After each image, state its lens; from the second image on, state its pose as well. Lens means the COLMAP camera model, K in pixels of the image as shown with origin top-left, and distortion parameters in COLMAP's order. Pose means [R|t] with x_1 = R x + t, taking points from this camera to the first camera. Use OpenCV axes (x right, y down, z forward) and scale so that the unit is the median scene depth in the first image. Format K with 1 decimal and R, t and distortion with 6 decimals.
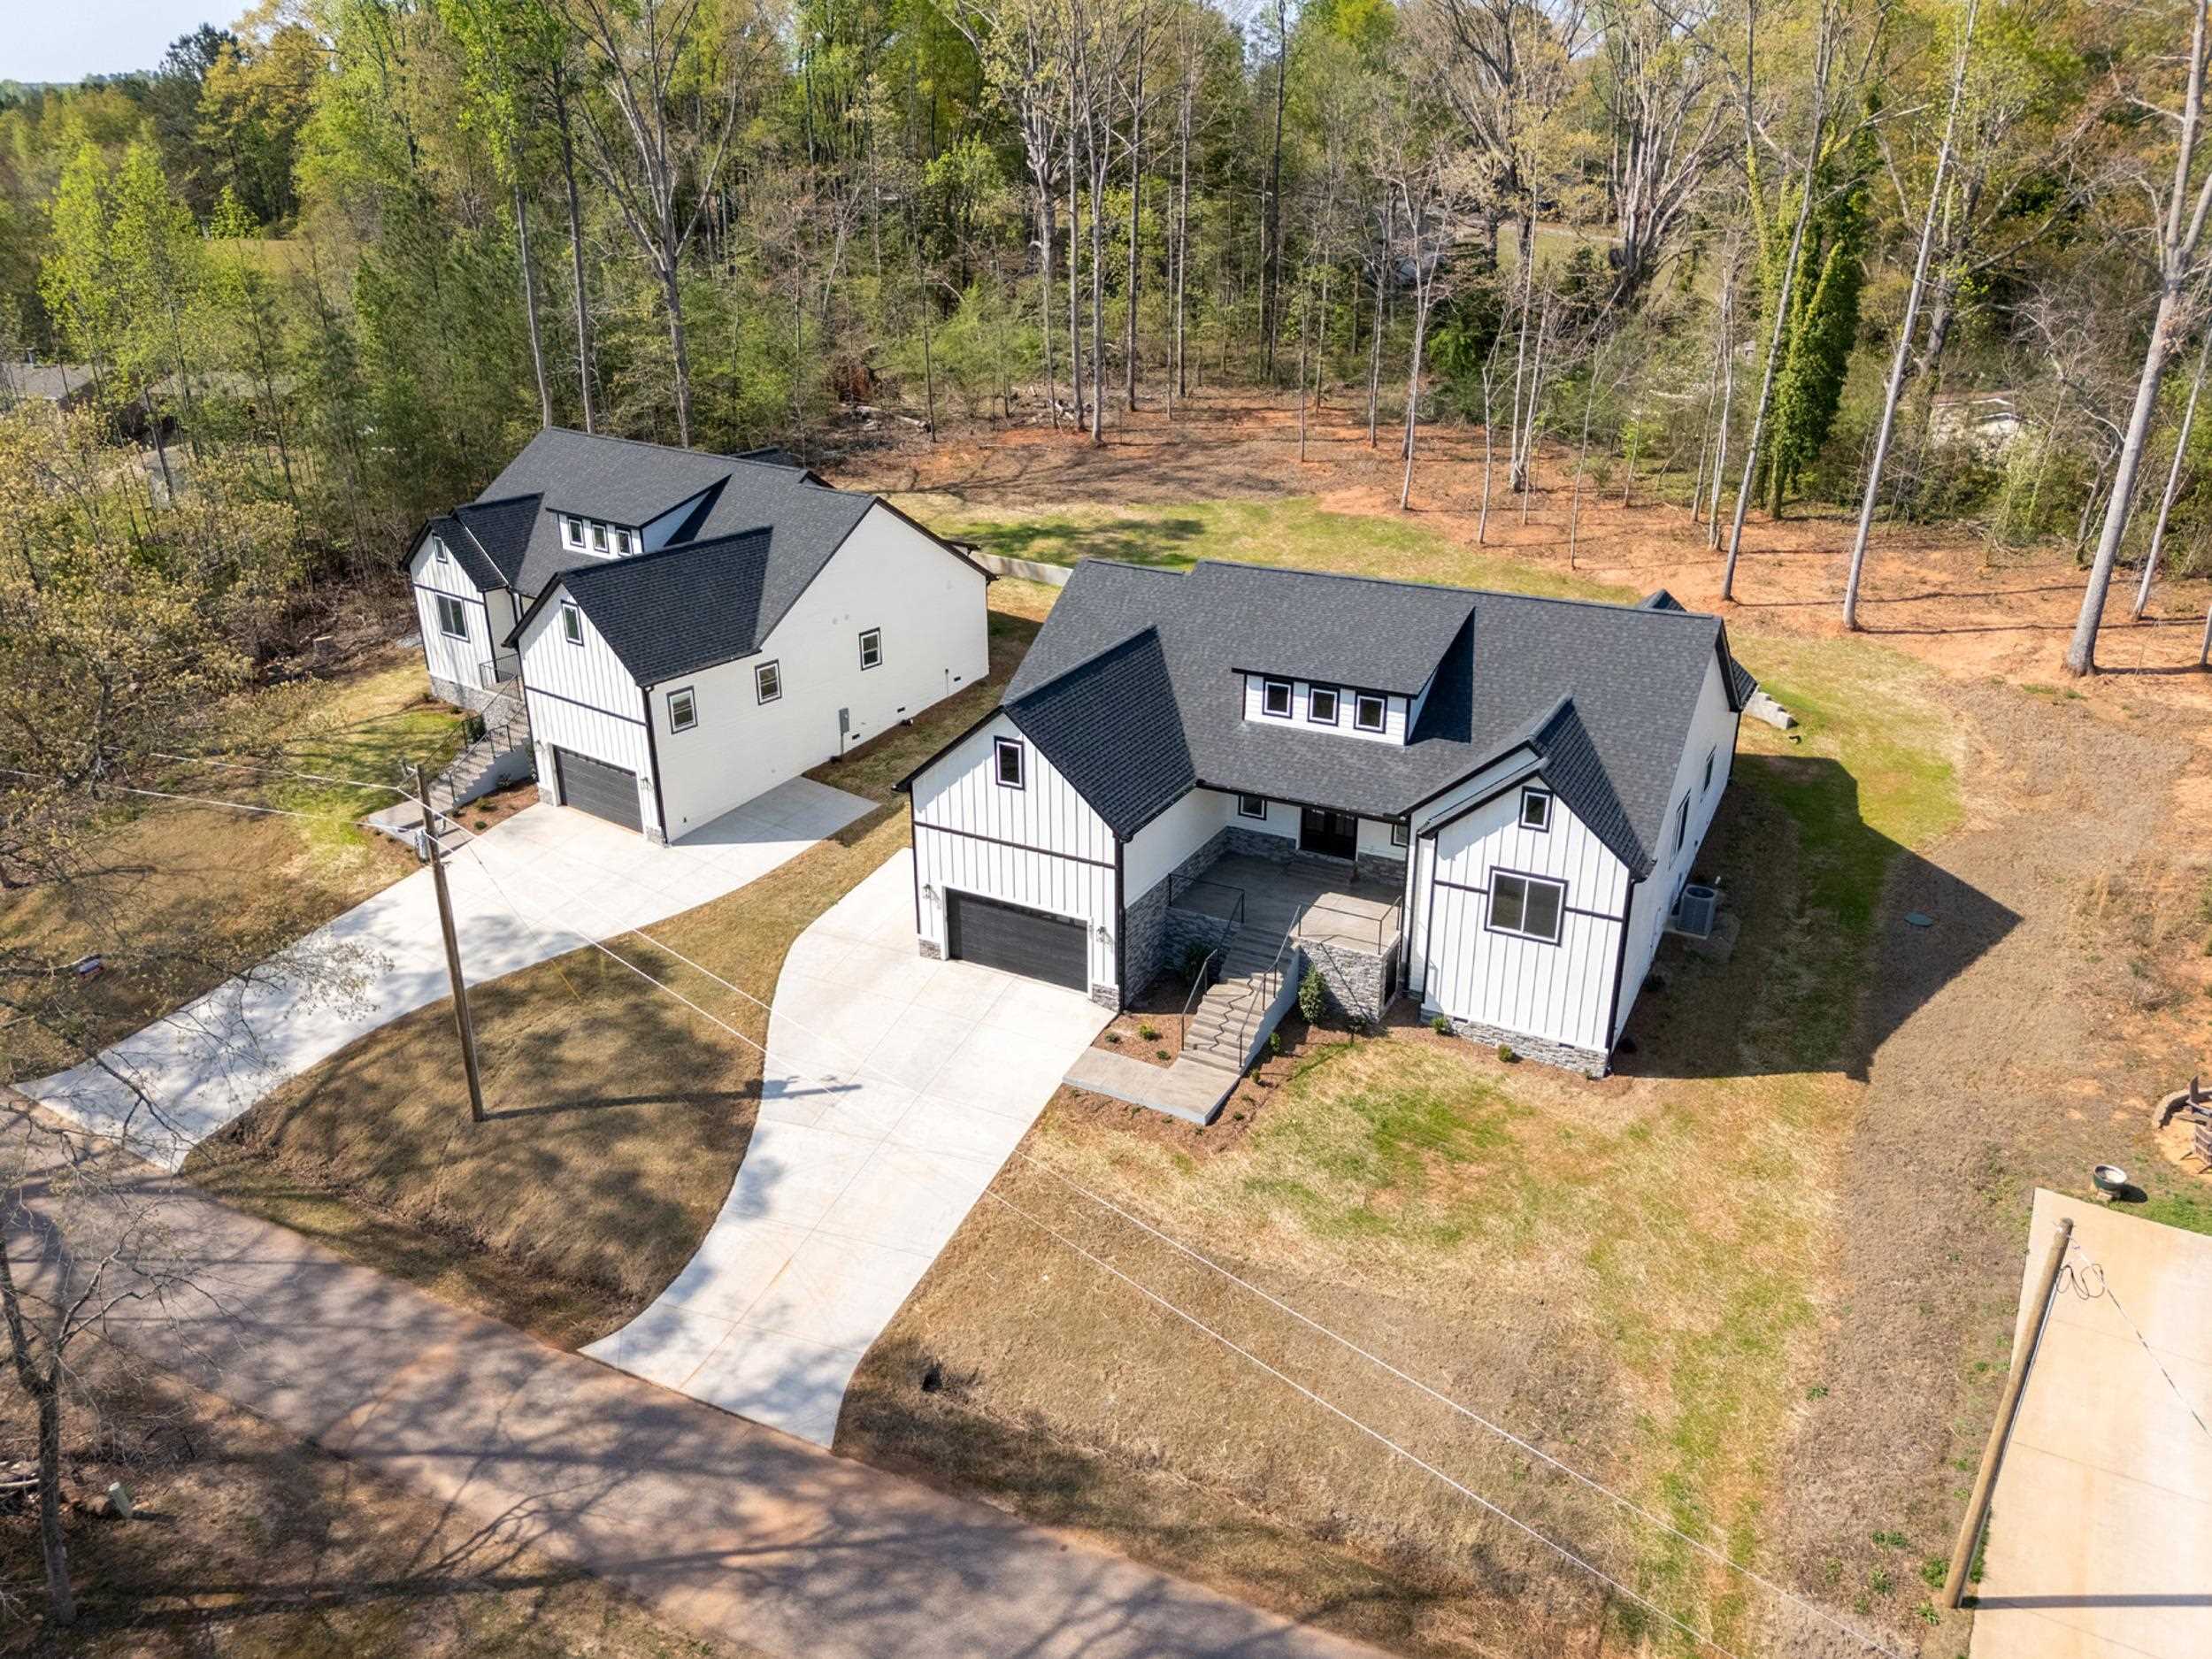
lens RADIAL K [[1620.3, 0, 1106.0], [0, 1620.3, 829.5], [0, 0, 1]] dist [0.062193, -0.071733]
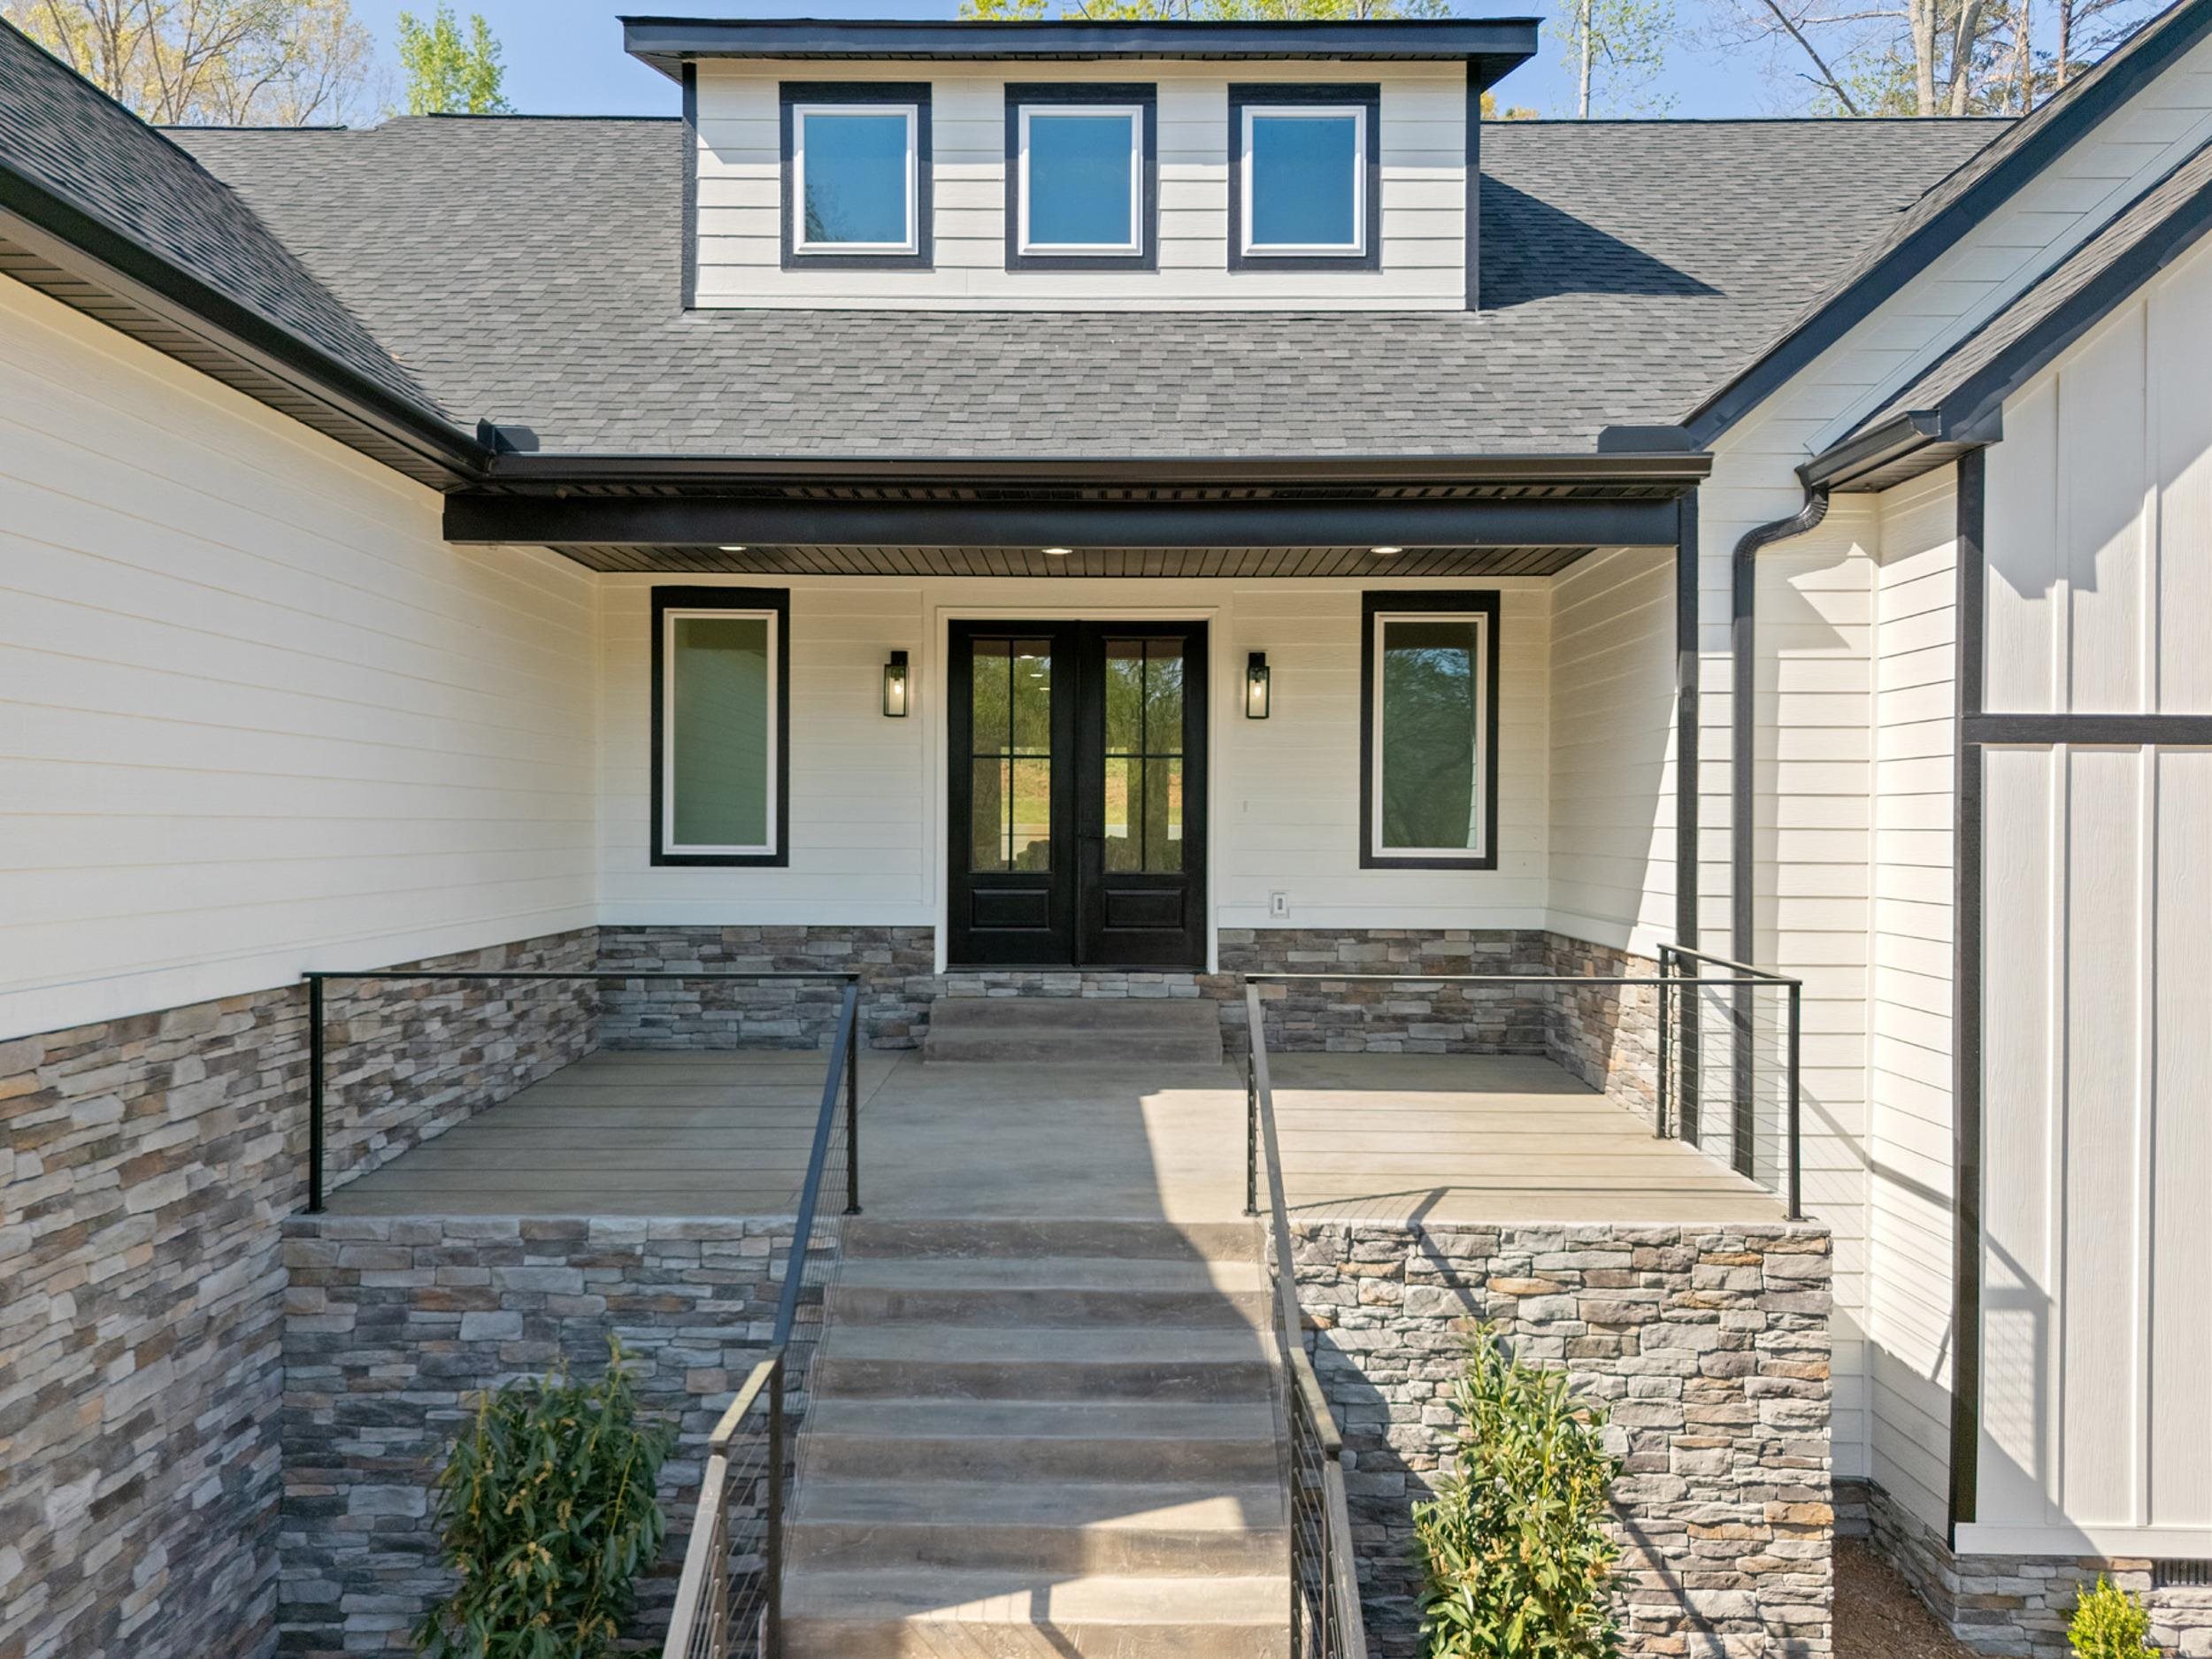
lens RADIAL K [[1620.3, 0, 1106.0], [0, 1620.3, 829.5], [0, 0, 1]] dist [0.062193, -0.071733]
pose [[0.887004, -0.000264, 0.461762, 0.036750], [0.174846, 0.925733, -0.335333, 0.082967], [-0.427380, 0.378179, 0.821174, 0.878852]]
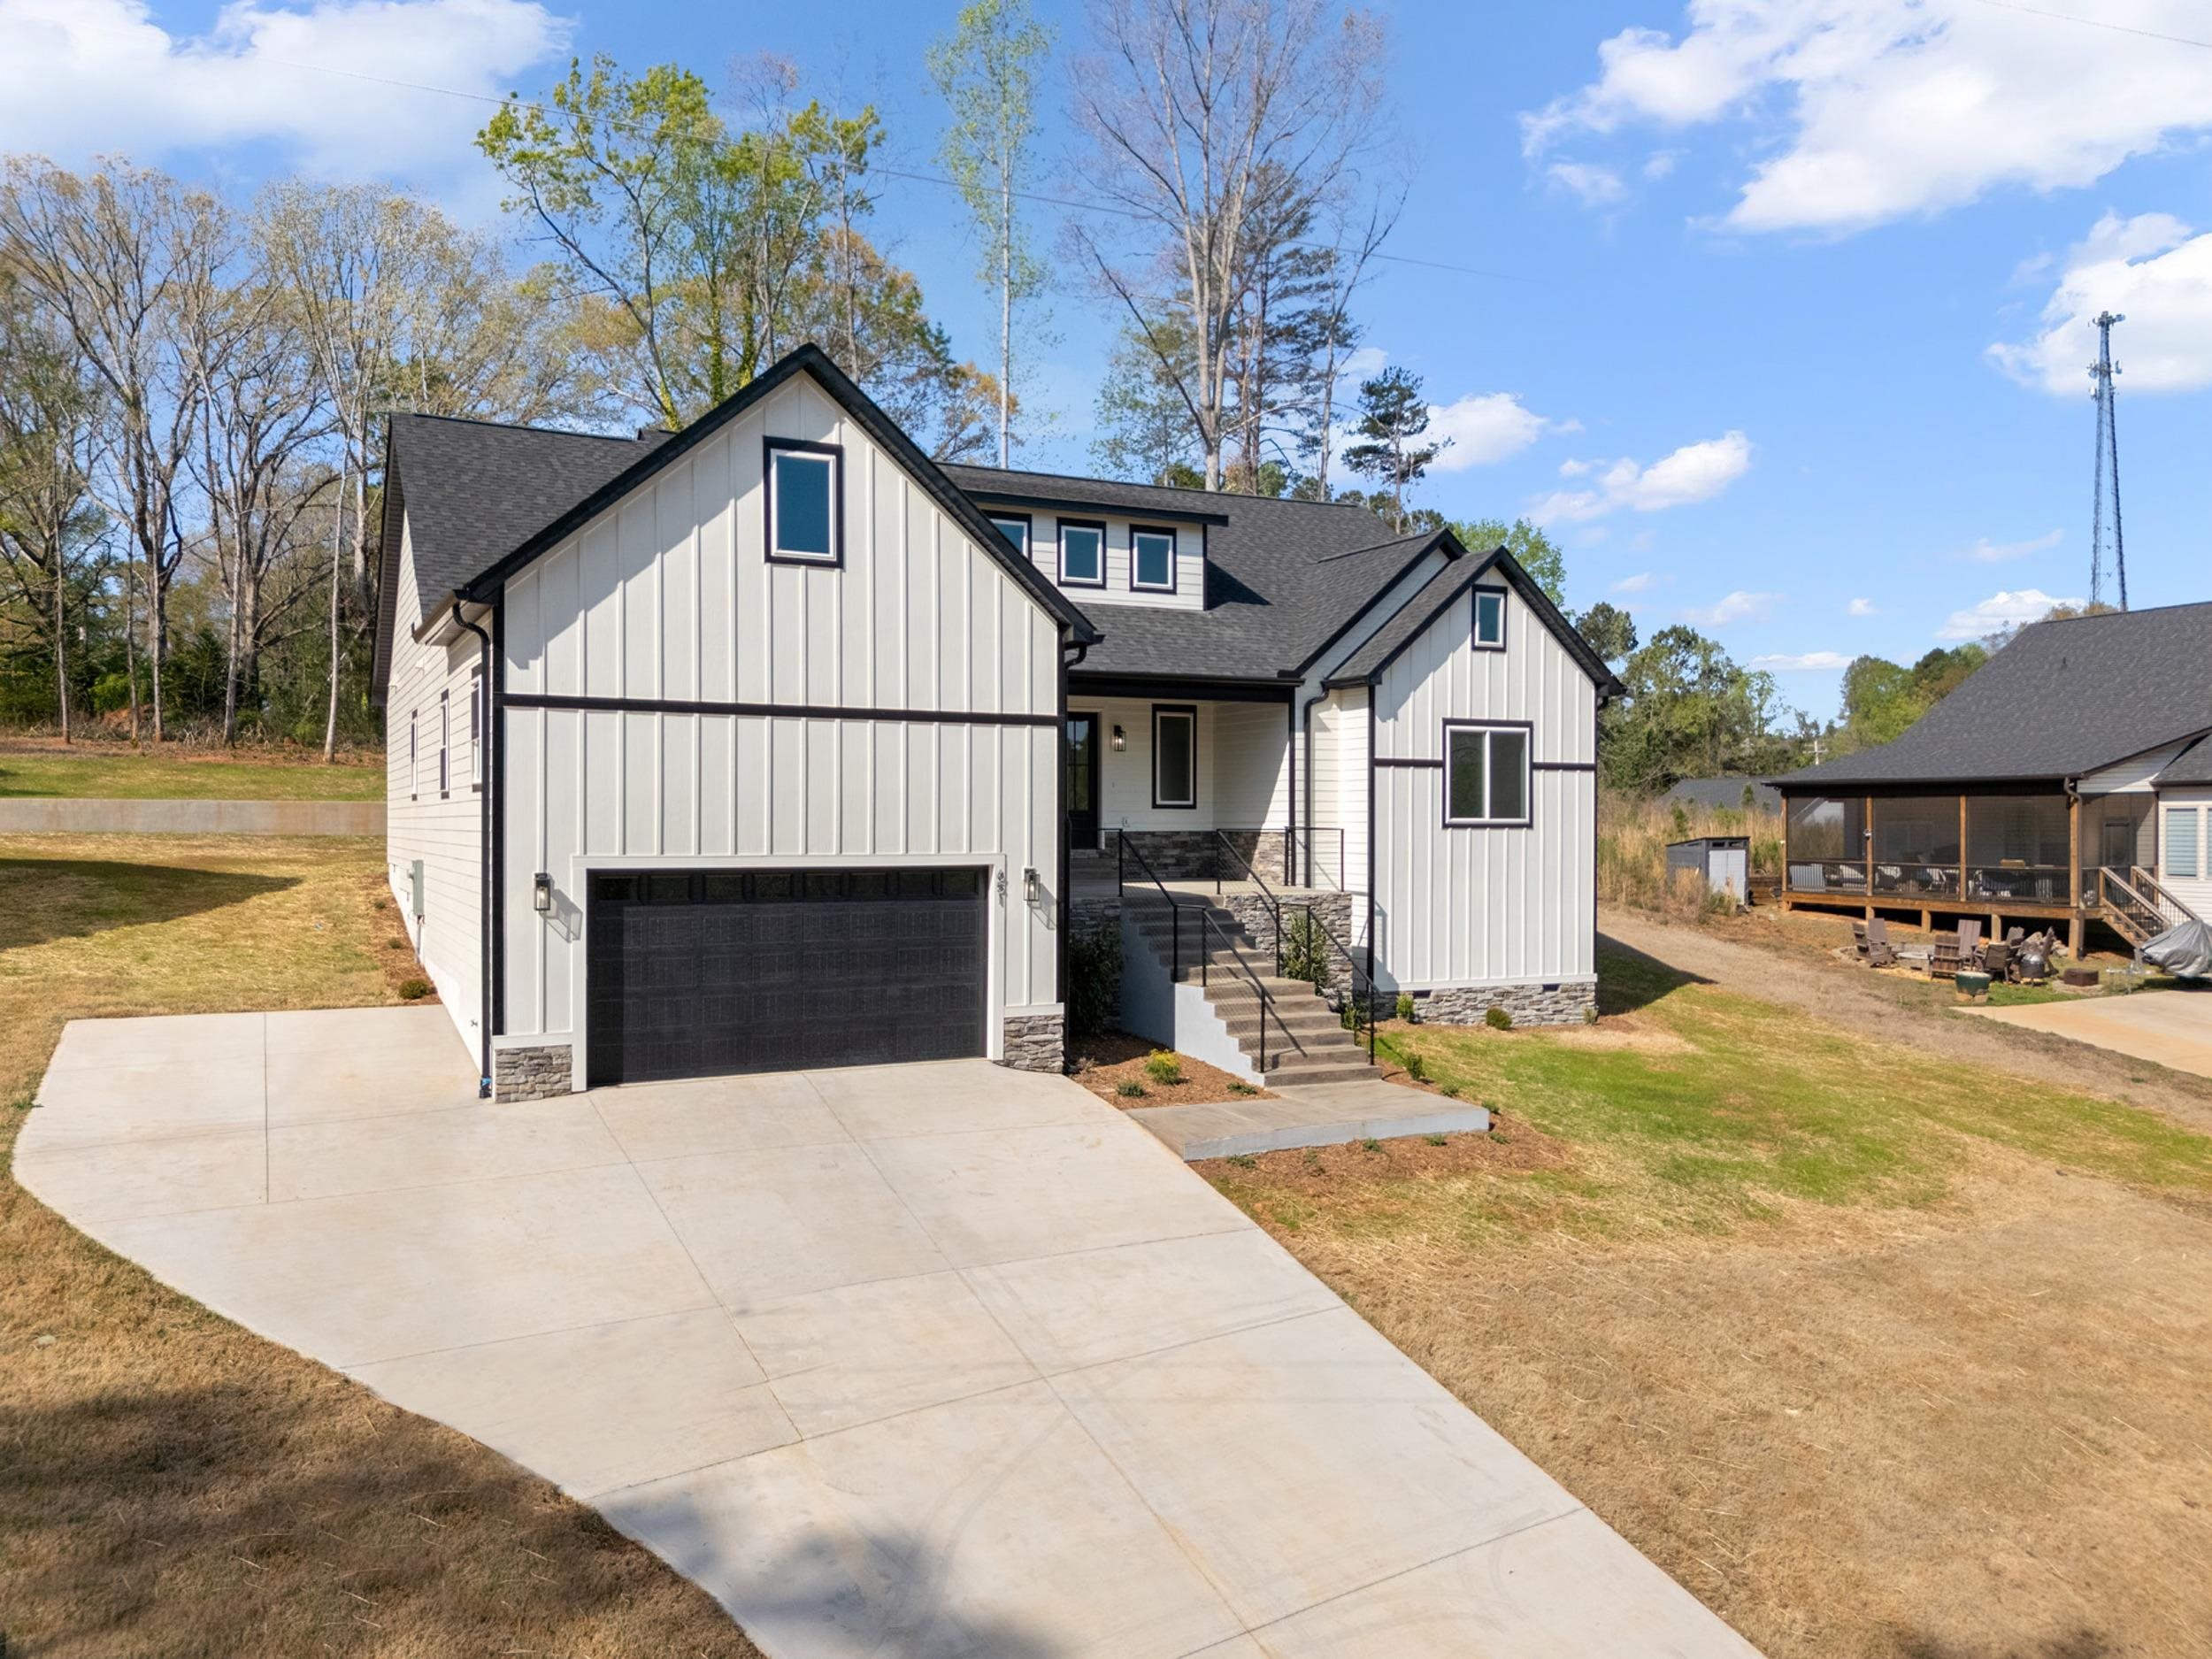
lens RADIAL K [[1620.3, 0, 1106.0], [0, 1620.3, 829.5], [0, 0, 1]] dist [0.062193, -0.071733]
pose [[0.571136, -0.006116, 0.820833, -0.362856], [0.314278, 0.925408, -0.211779, 0.152747], [-0.758310, 0.378924, 0.530455, 0.738493]]
